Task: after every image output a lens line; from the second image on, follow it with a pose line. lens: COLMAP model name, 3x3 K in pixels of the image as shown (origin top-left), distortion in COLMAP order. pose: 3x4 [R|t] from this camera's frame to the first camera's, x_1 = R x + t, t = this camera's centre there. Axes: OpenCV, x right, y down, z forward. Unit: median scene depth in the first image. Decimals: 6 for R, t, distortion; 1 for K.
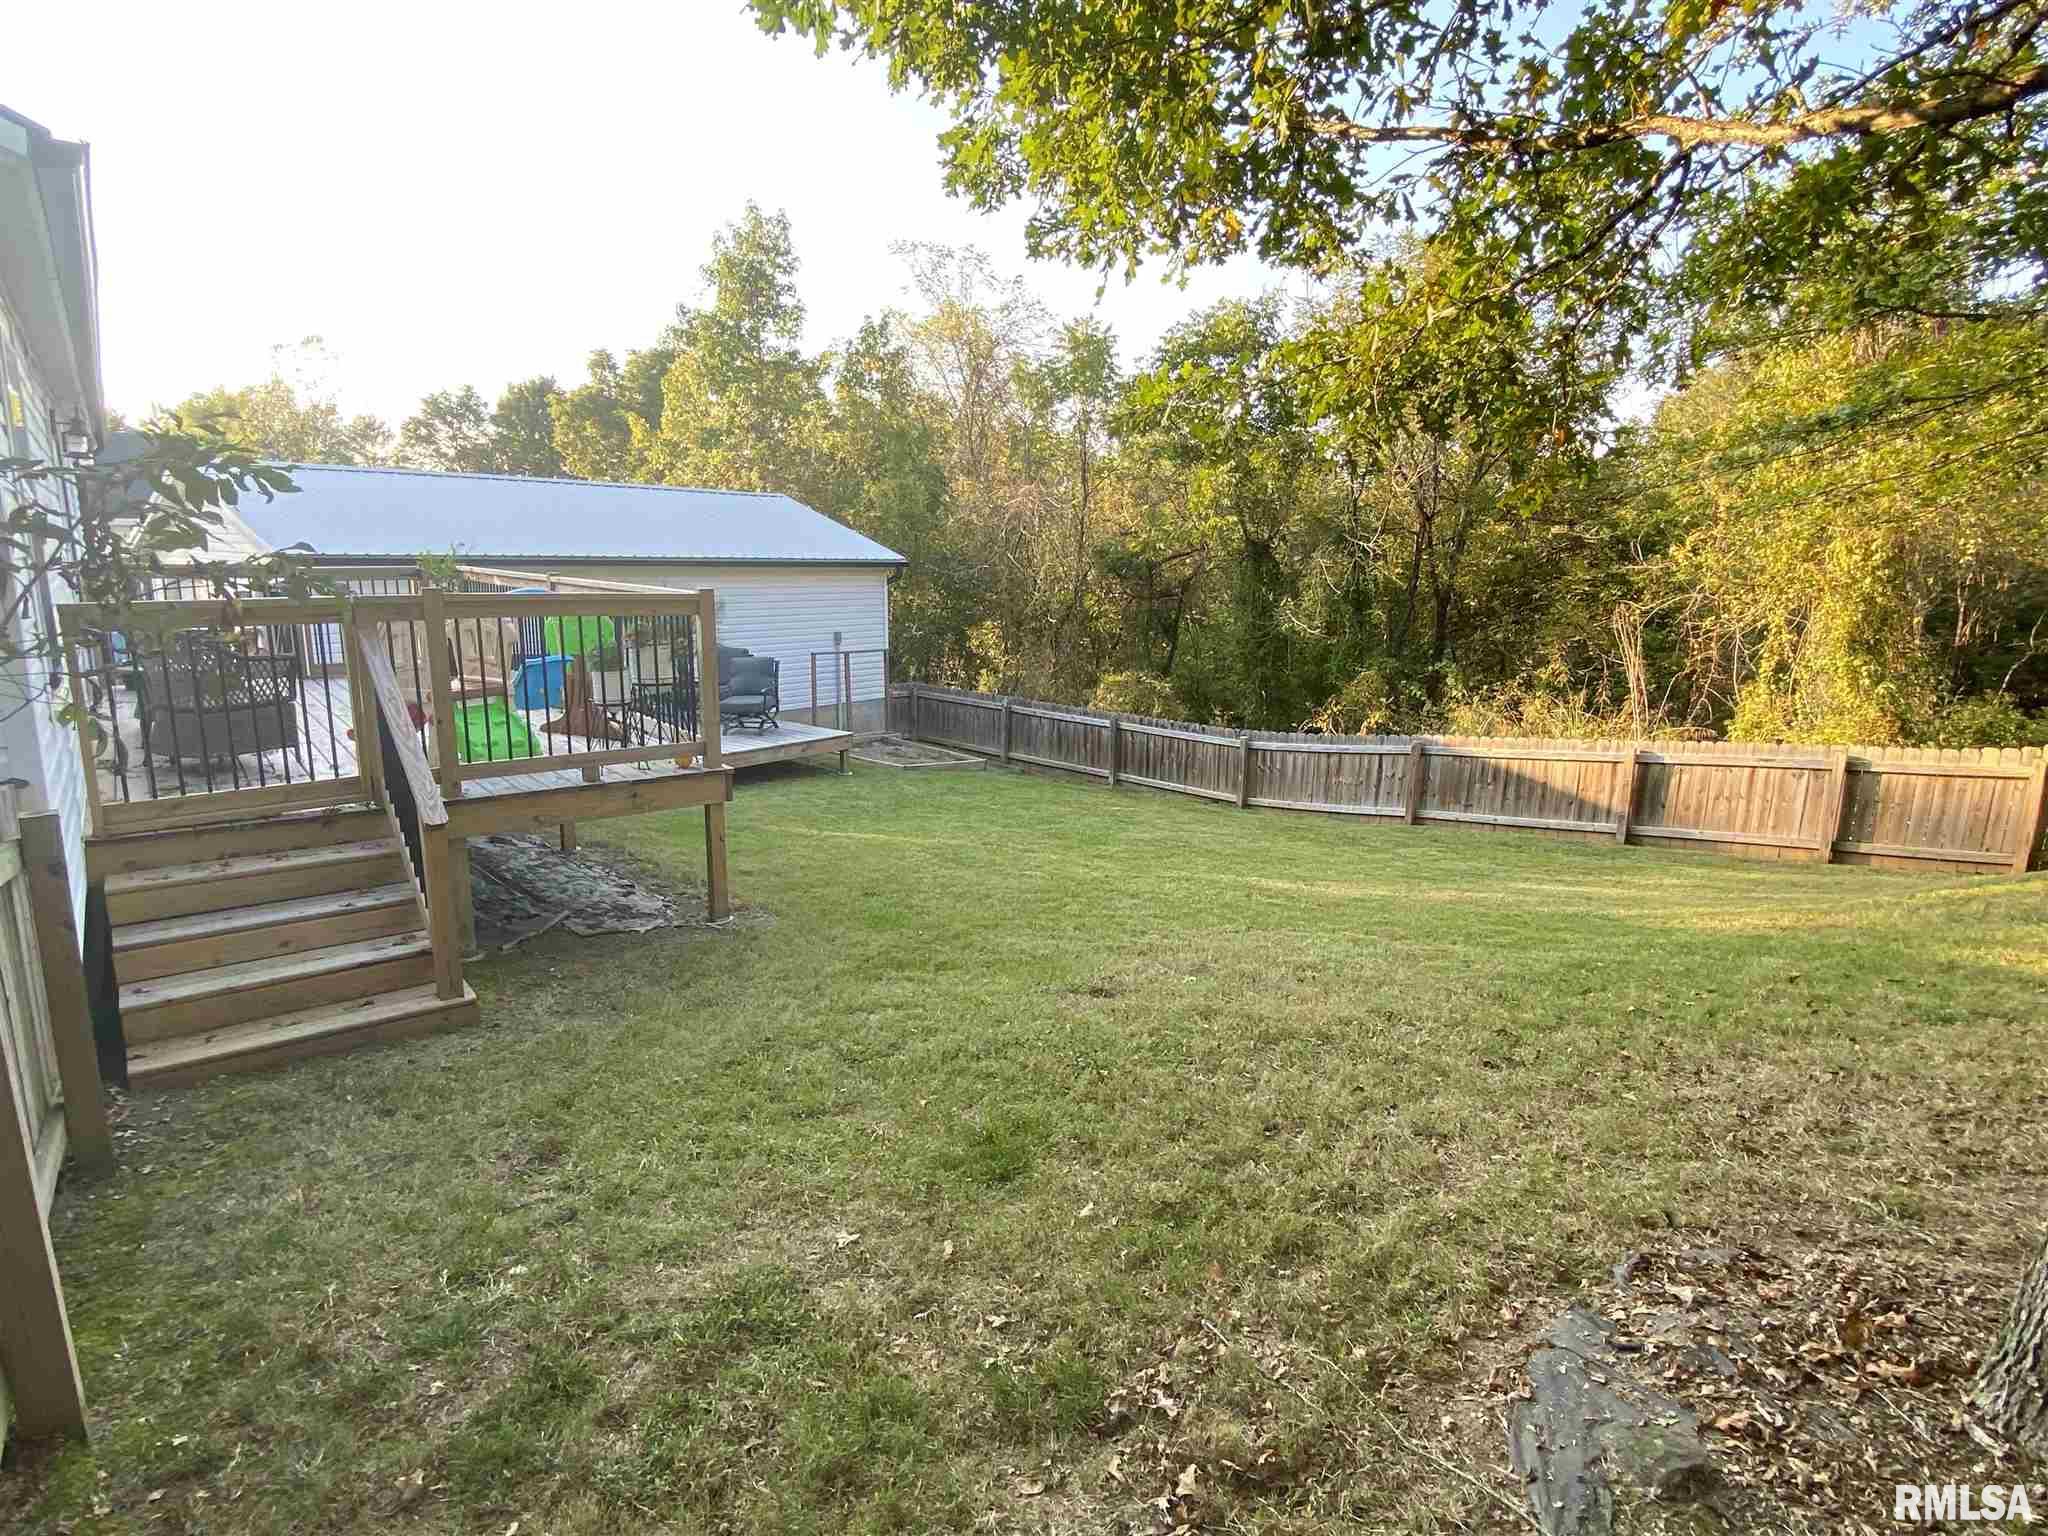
lens RADIAL K [[1040.3, 0, 1015.2], [0, 1040.3, 777.7], [0, 0, 1]] dist [0.002147, 0.000082]
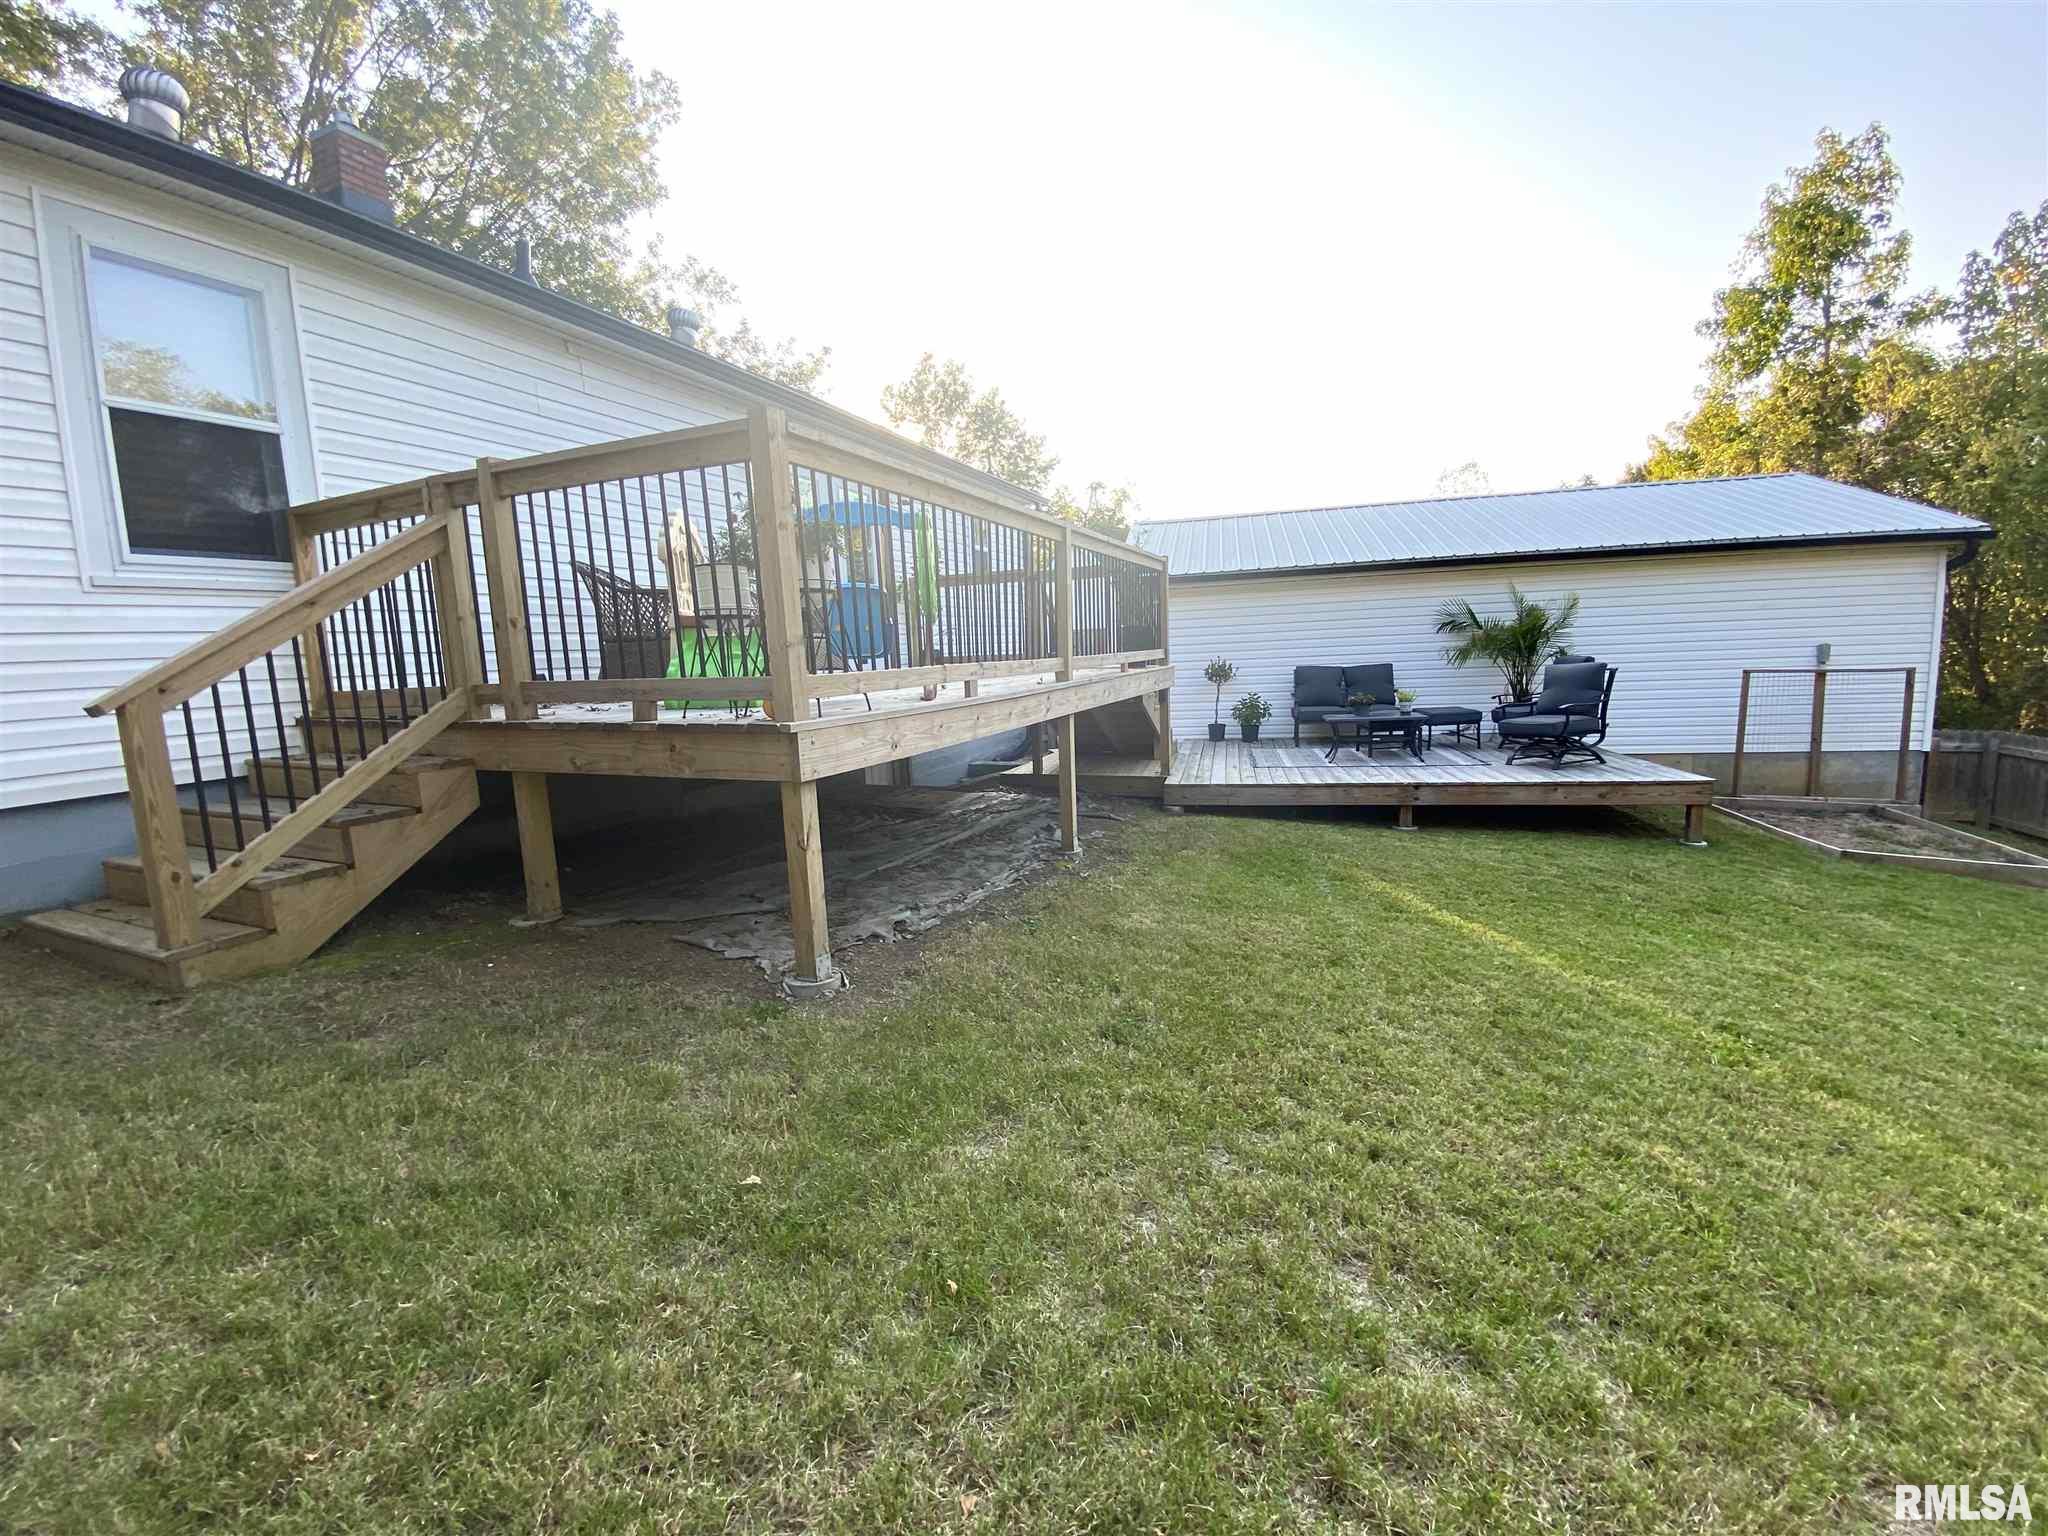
lens RADIAL K [[826.3, 0, 1018.0], [0, 826.3, 772.3], [0, 0, 1]] dist [-0.023524, -0.001958]
pose [[0.452978, 0.096127, -0.886324, 0.070046], [-0.138464, 0.989692, 0.036572, -0.005673], [0.880703, 0.106158, 0.461619, 0.345384]]
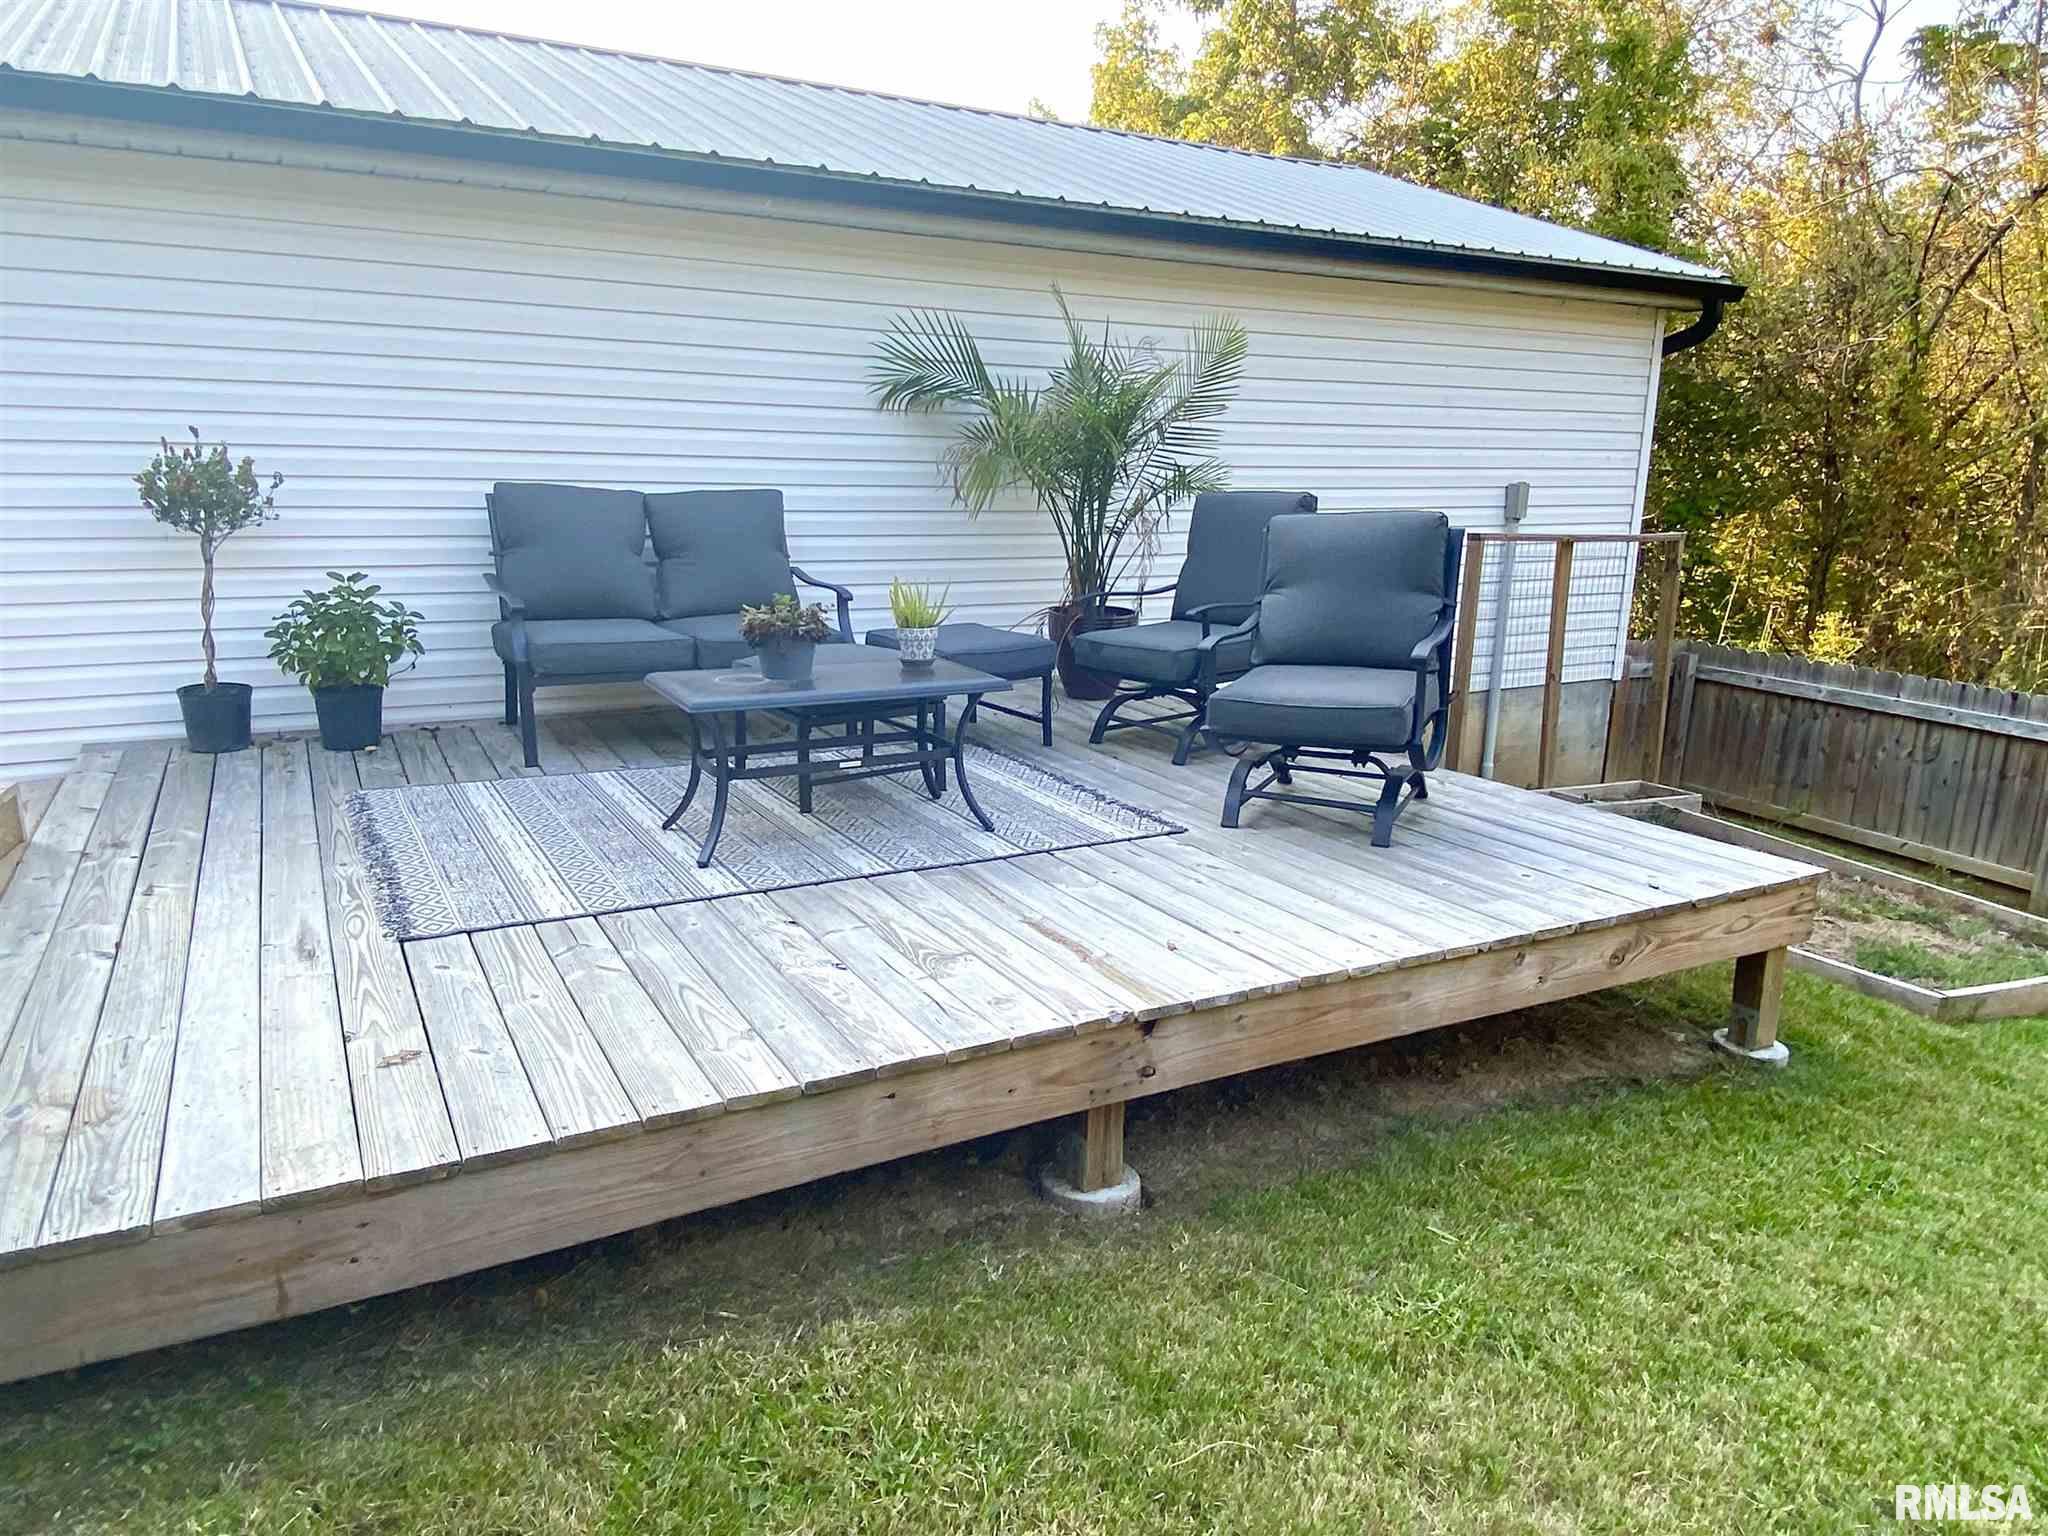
lens RADIAL K [[1378.5, 0, 999.8], [0, 1378.5, 757.1], [0, 0, 1]] dist [0.014678, -0.031784]
pose [[0.932702, 0.086579, -0.350102, -0.181318], [-0.085833, 0.996153, 0.017680, -0.046816], [0.350286, 0.013560, 0.936545, 0.564872]]
